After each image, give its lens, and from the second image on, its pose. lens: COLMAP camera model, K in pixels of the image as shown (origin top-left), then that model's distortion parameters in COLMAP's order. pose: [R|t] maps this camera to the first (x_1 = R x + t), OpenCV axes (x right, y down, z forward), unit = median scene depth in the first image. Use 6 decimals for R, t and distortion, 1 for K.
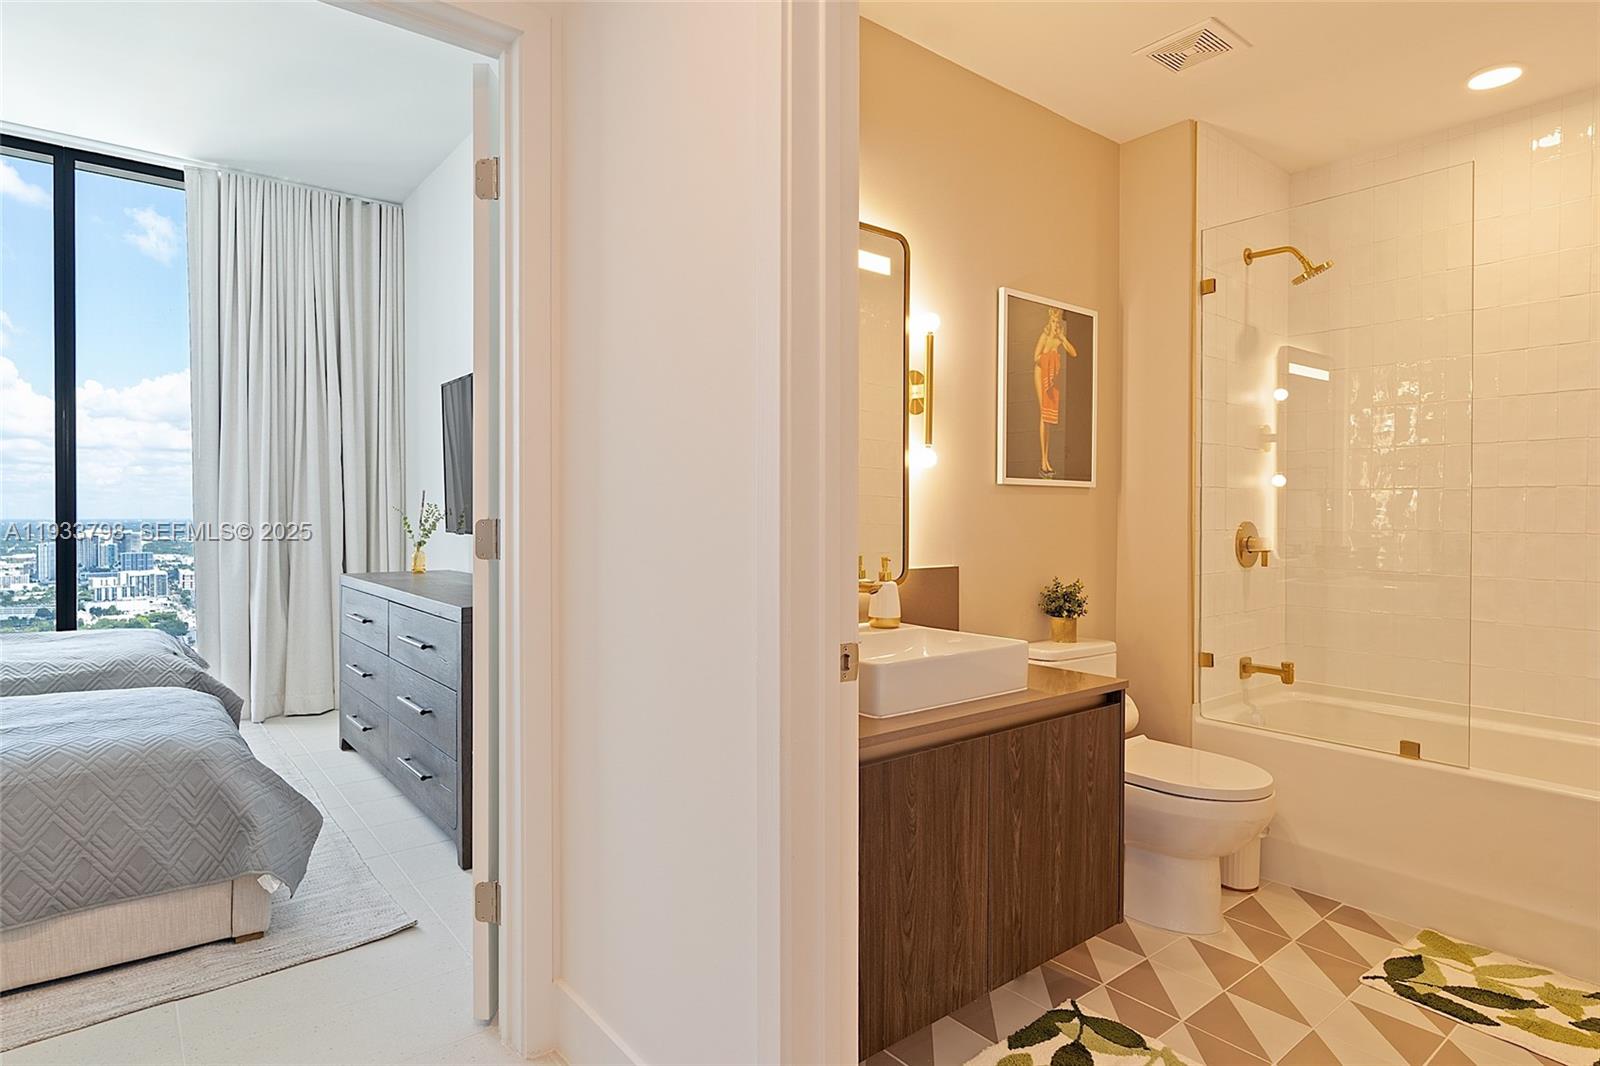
lens RADIAL K [[870.5, 0, 804.4], [0, 870.5, 558.0], [0, 0, 1]] dist [-0.000747, 0.000625]
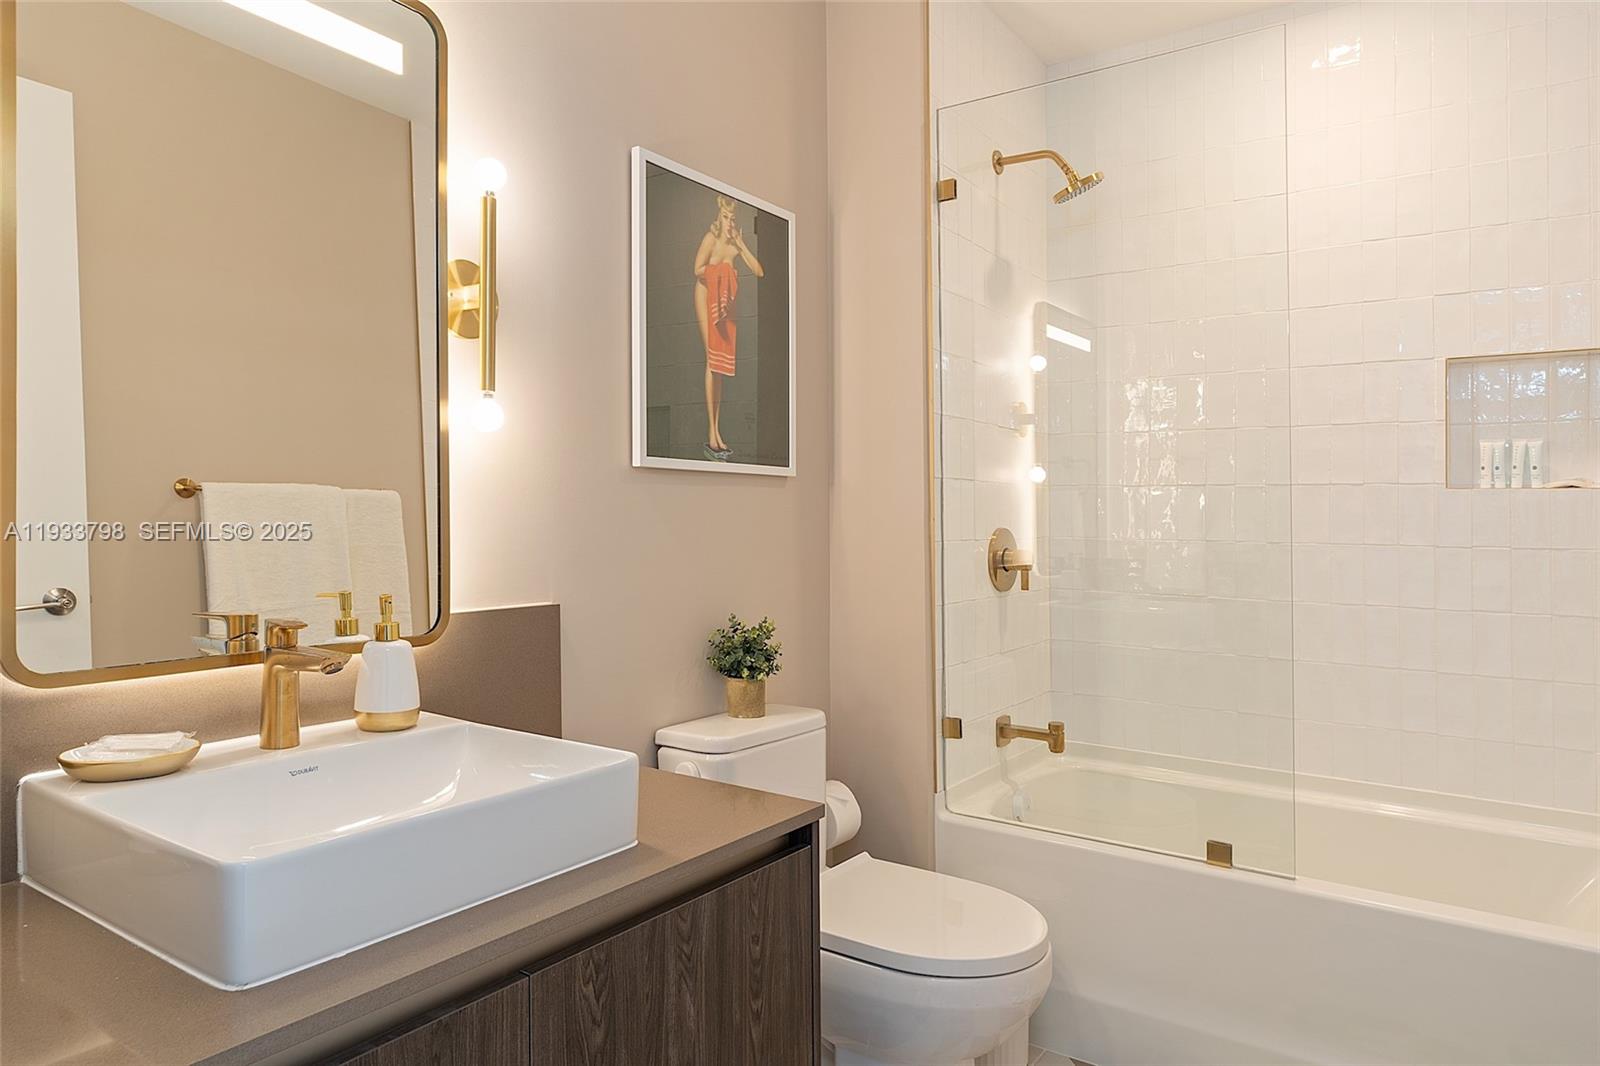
lens RADIAL K [[1000.8, 0, 800.0], [0, 1000.8, 533.0], [0, 0, 1]] dist [-0.000617, -0.000437]
pose [[0.962087, -0.000072, 0.272744, 0.136338], [0.009291, 0.999428, -0.032507, -0.013624], [-0.272586, 0.033808, 0.961537, 0.279404]]
